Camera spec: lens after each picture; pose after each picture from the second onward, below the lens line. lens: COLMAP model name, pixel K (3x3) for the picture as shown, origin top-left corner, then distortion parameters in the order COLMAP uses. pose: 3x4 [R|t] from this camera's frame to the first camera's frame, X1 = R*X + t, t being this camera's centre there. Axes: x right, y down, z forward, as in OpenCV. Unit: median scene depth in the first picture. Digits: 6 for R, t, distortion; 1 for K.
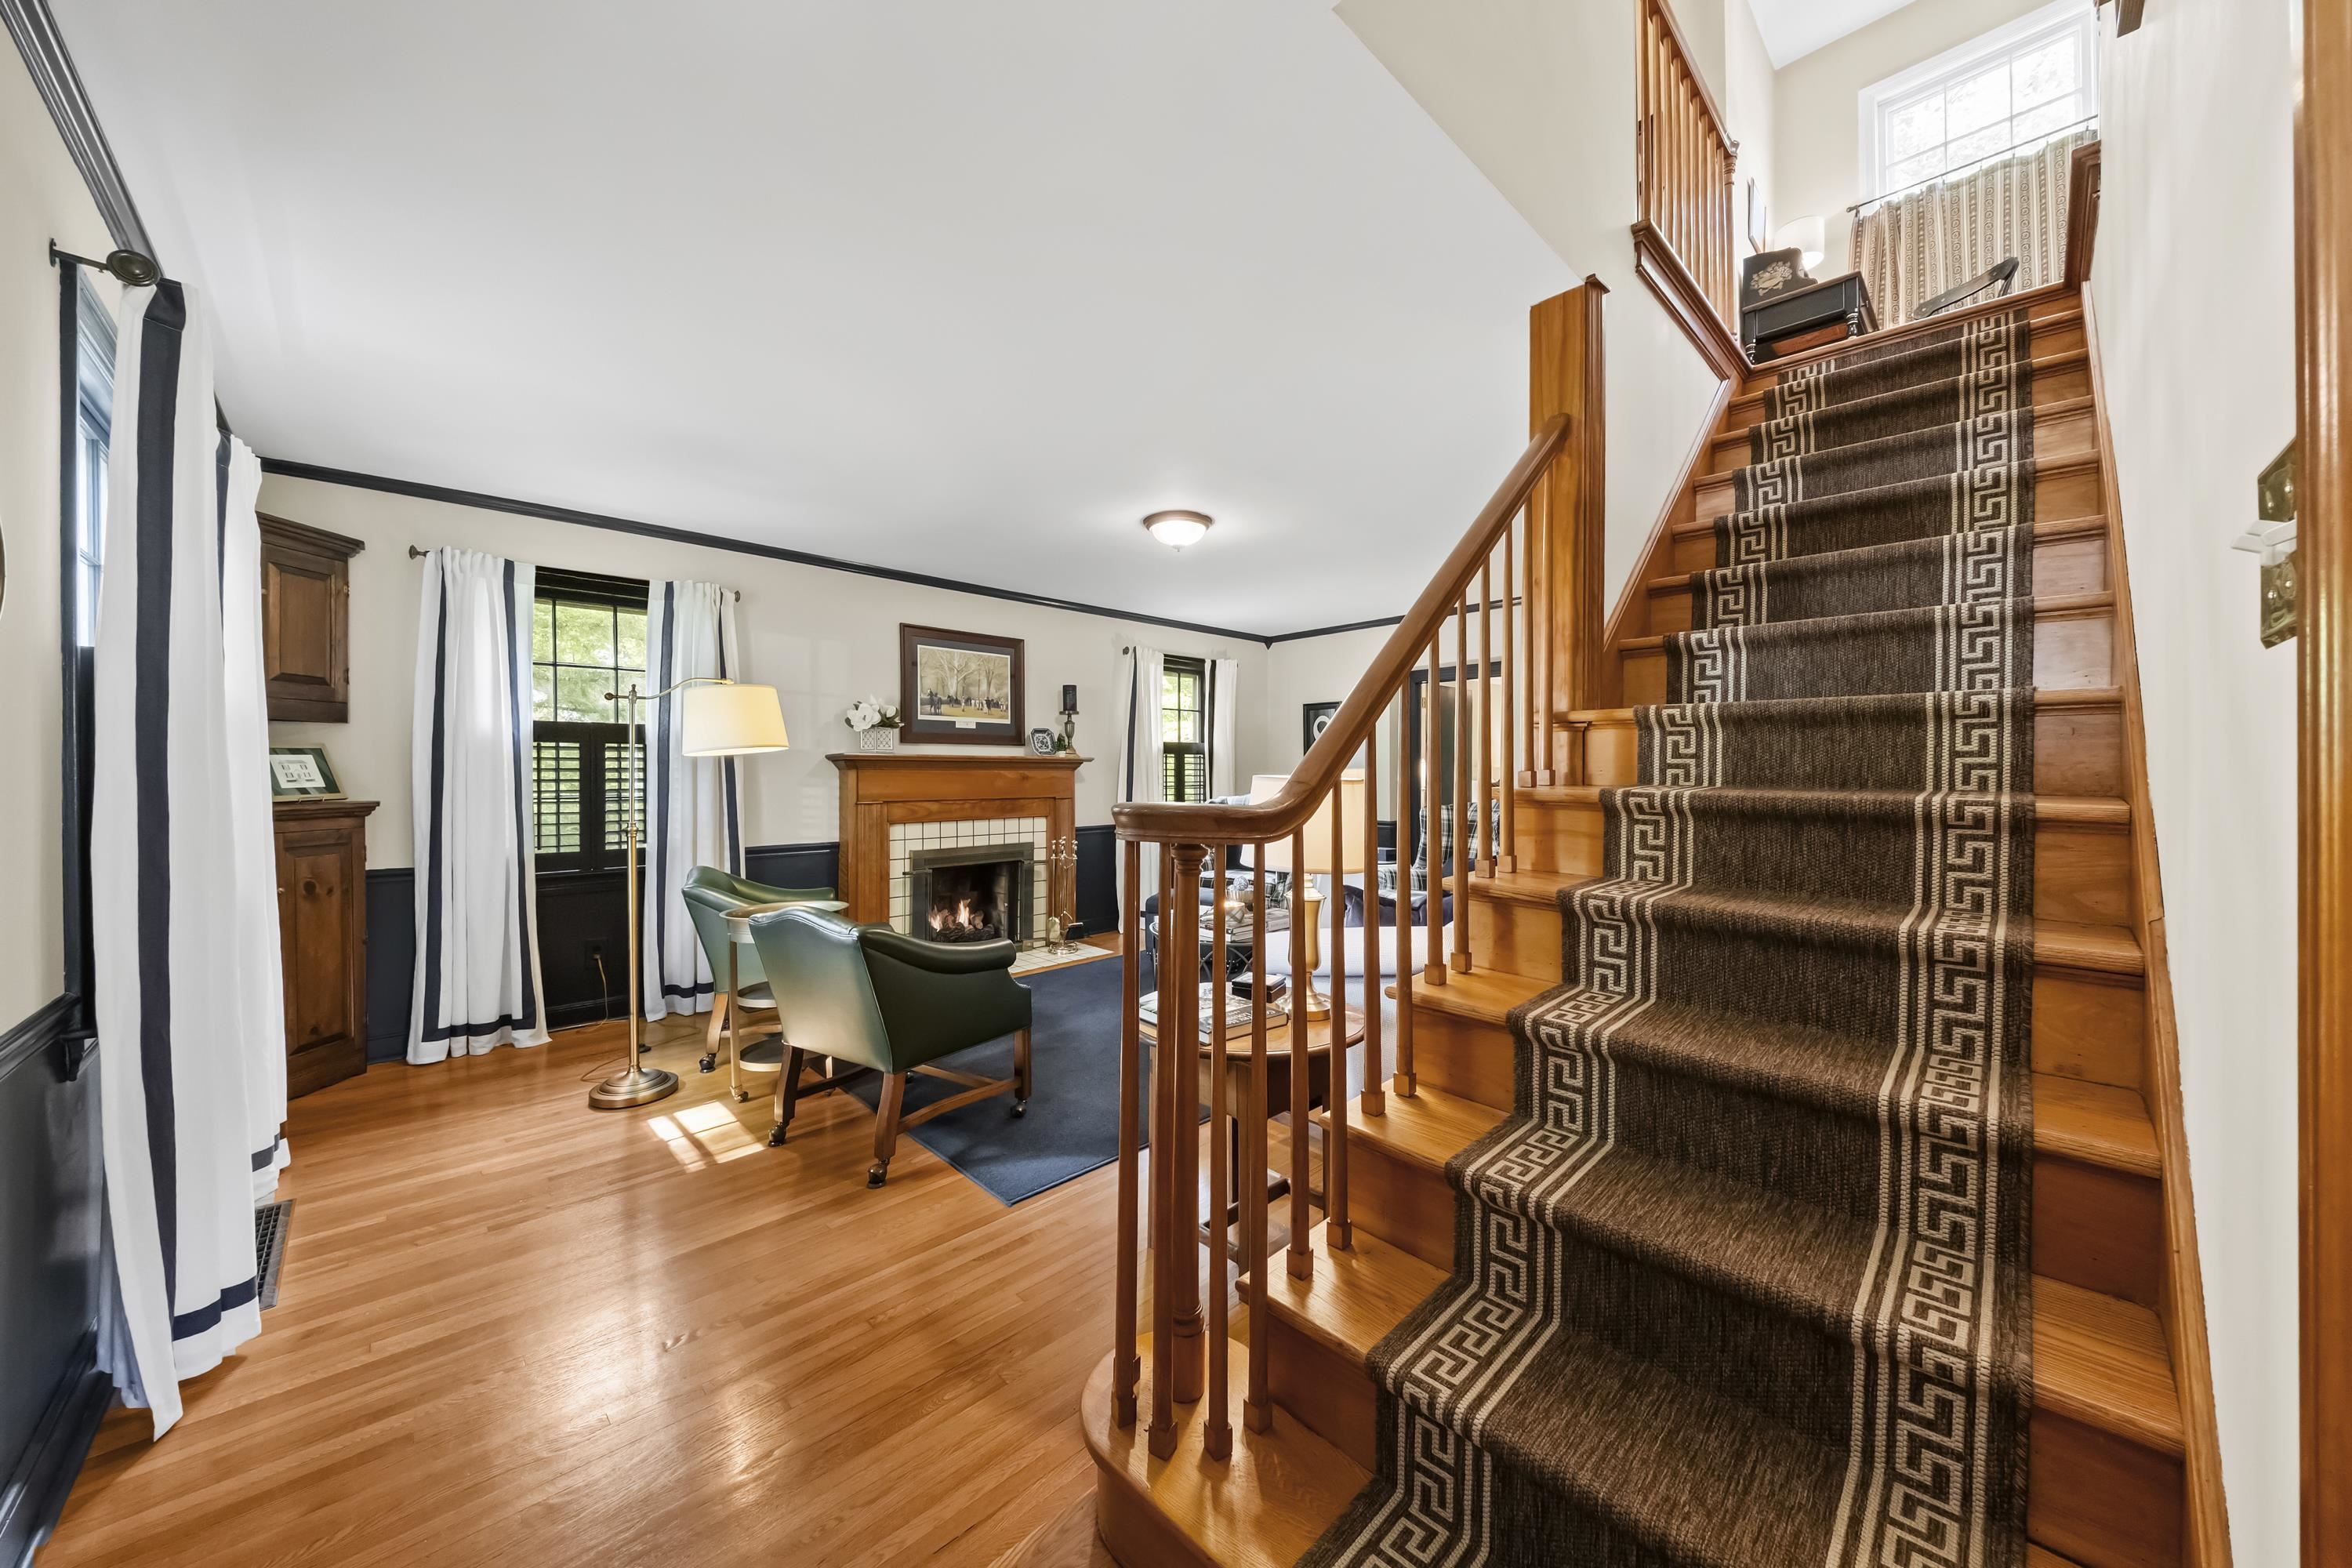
lens RADIAL K [[815.6, 0, 1169.1], [0, 815.6, 783.0], [0, 0, 1]] dist [0.006303, -0.003309]
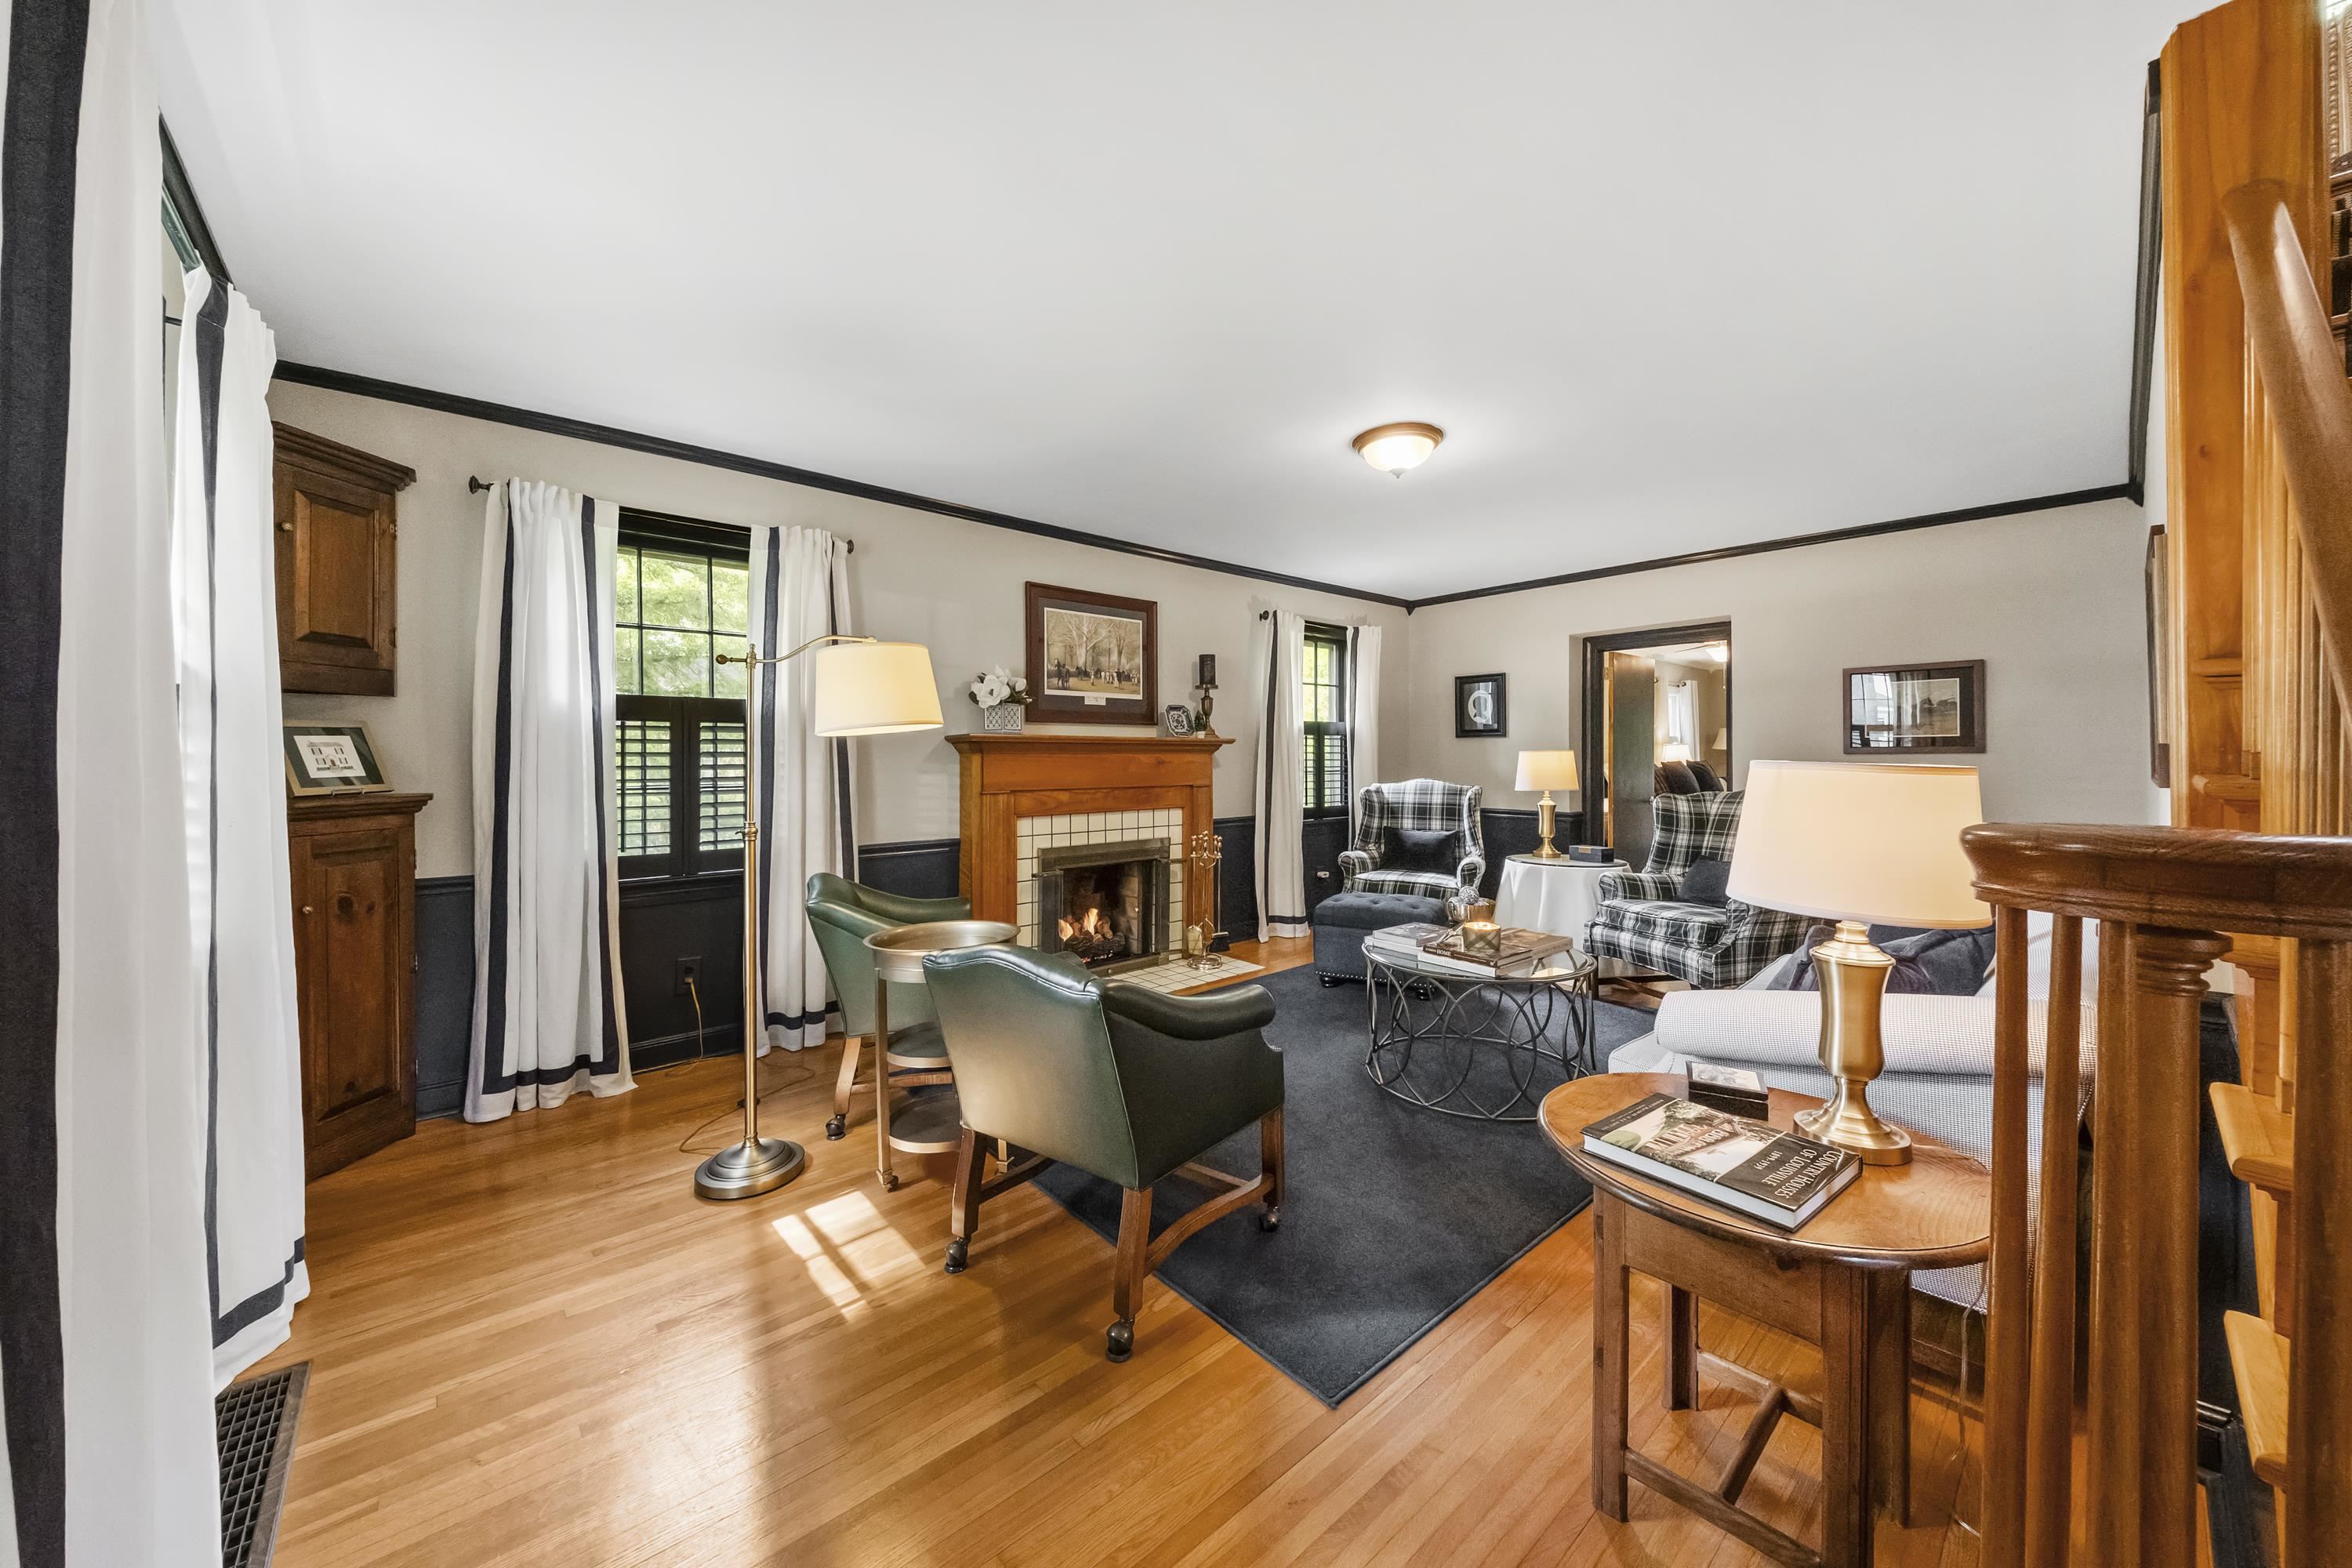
lens RADIAL K [[815.6, 0, 1173.2], [0, 815.6, 762.2], [0, 0, 1]] dist [0.006303, -0.003309]
pose [[0.999258, -0.001824, -0.038466, -0.192967], [0.001617, 0.999984, -0.005405, -0.002726], [0.038475, 0.005339, 0.999245, 0.209185]]
